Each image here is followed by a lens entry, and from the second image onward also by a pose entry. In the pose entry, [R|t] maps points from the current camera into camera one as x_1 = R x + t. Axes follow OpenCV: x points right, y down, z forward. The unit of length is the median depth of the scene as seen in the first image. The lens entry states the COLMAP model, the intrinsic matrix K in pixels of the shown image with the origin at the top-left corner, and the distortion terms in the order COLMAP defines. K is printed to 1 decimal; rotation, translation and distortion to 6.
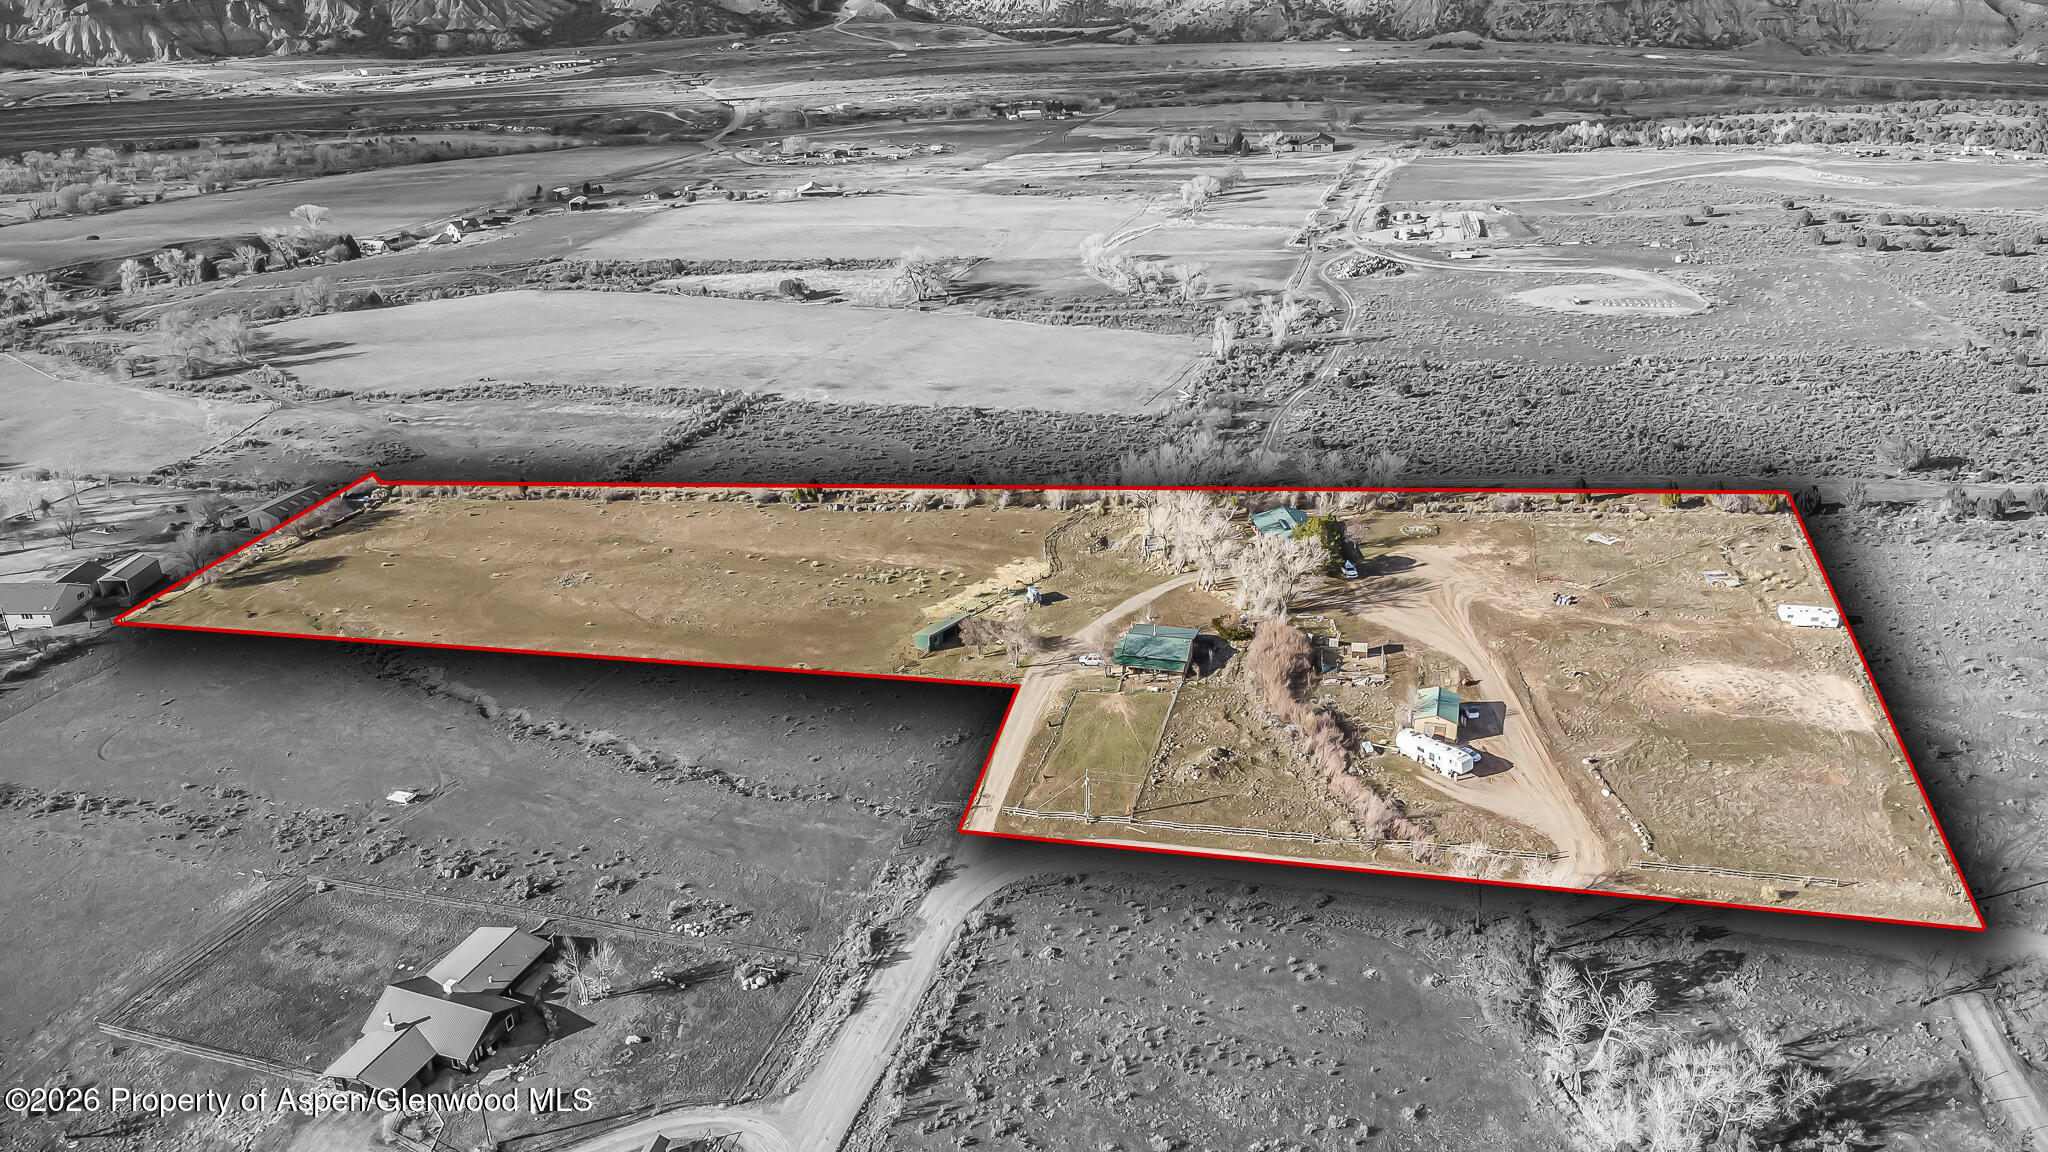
lens RADIAL K [[1487.8, 0, 1025.1], [0, 1487.8, 567.0], [0, 0, 1]] dist [0.048115, -0.073680]
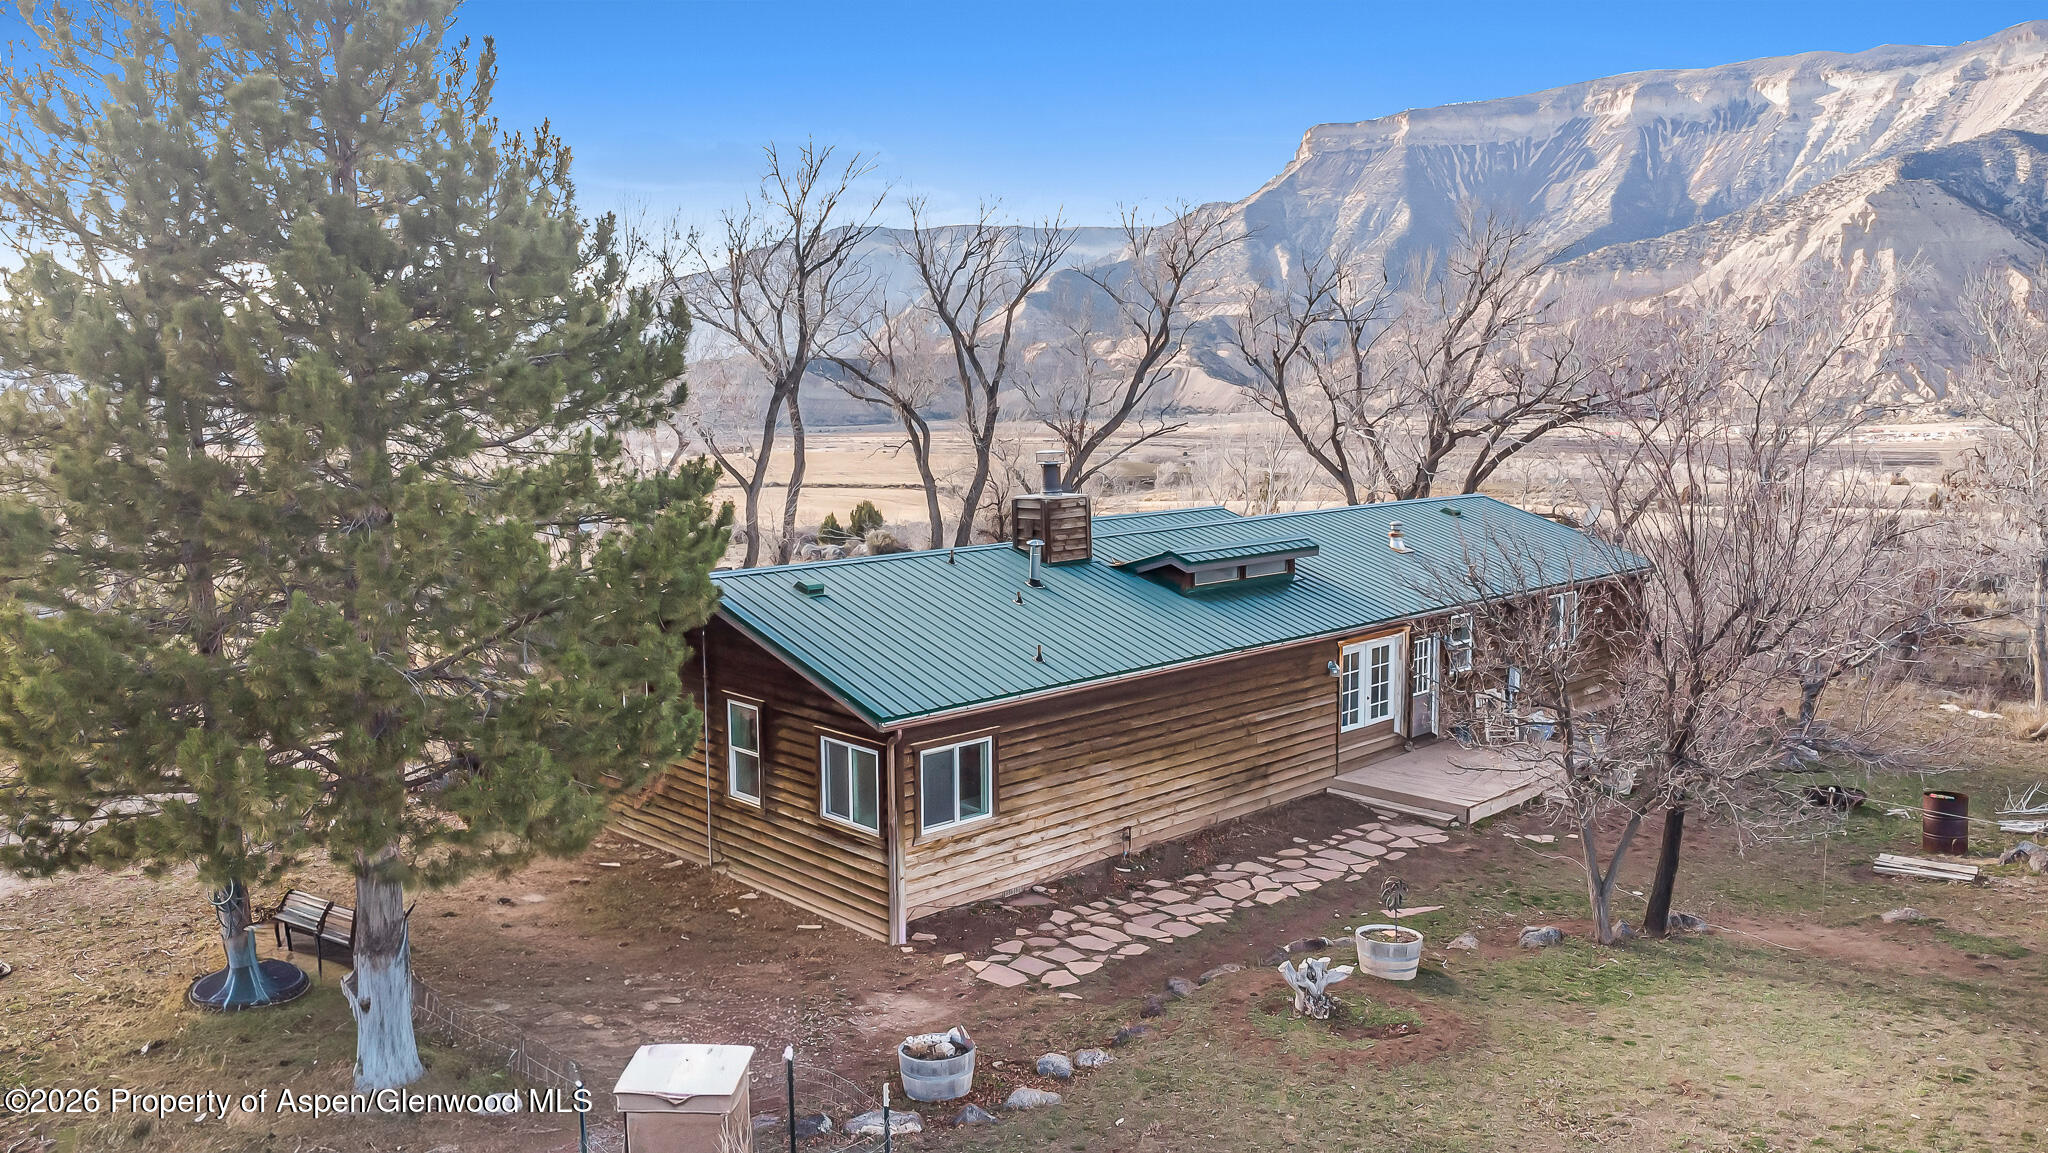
lens RADIAL K [[1479.4, 0, 1021.0], [0, 1479.4, 569.8], [0, 0, 1]] dist [0.059528, -0.093866]
pose [[0.597964, 0.111145, -0.793780, 0.304164], [-0.322118, 0.940168, -0.111013, -0.013958], [0.733948, 0.322073, 0.597988, 1.137640]]
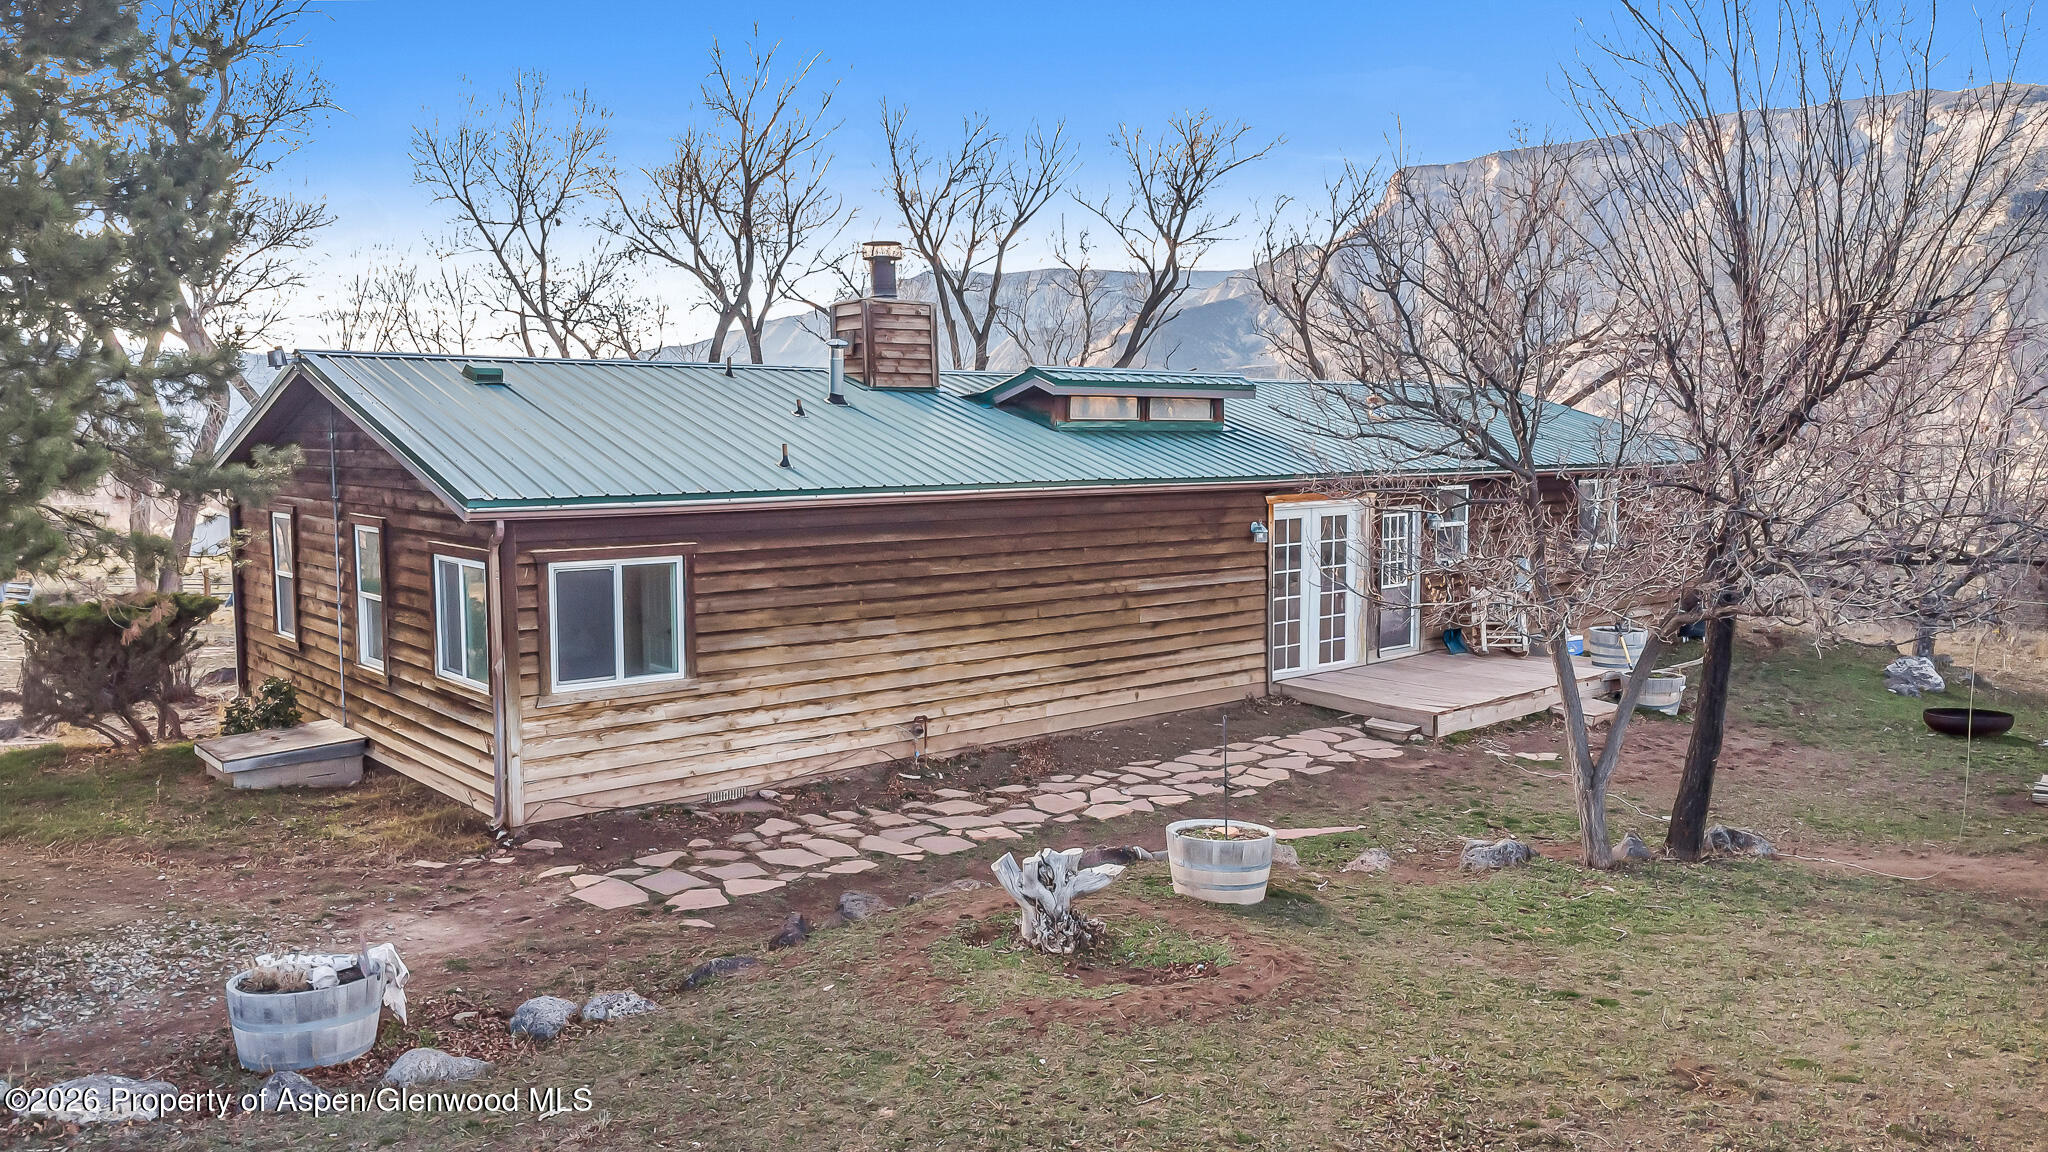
lens RADIAL K [[1478.8, 0, 1016.0], [0, 1478.8, 558.2], [0, 0, 1]] dist [0.049143, -0.088102]
pose [[0.548356, 0.087864, -0.831616, 0.292402], [-0.338622, 0.932616, -0.124748, -0.011291], [0.764618, 0.350010, 0.541159, 1.166570]]
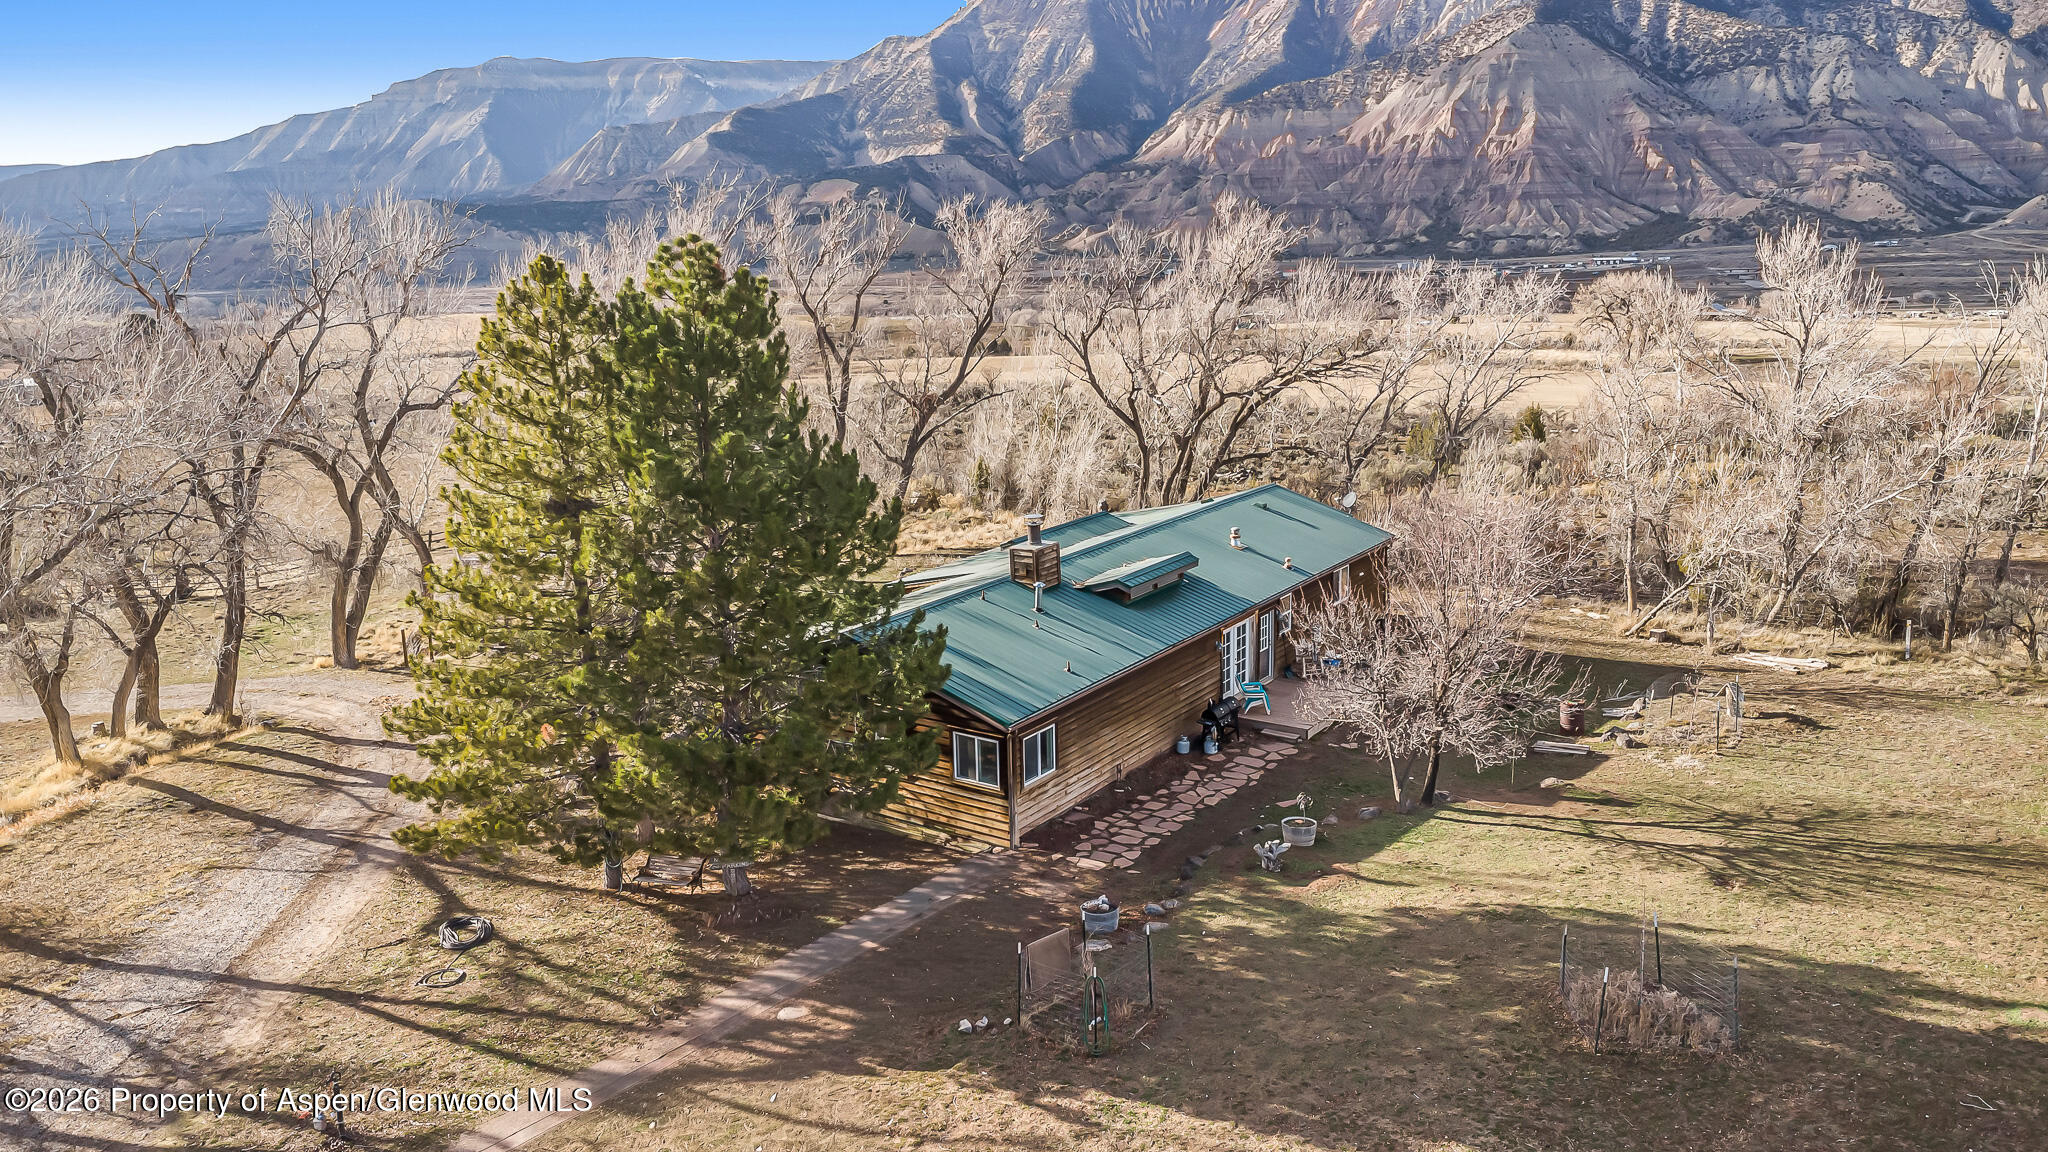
lens RADIAL K [[1487.8, 0, 1025.1], [0, 1487.8, 567.0], [0, 0, 1]] dist [0.048115, -0.073680]
pose [[0.749283, 0.148085, -0.645481, 0.322762], [-0.253545, 0.964563, -0.073029, -0.016922], [0.611793, 0.218378, 0.760277, 1.081978]]
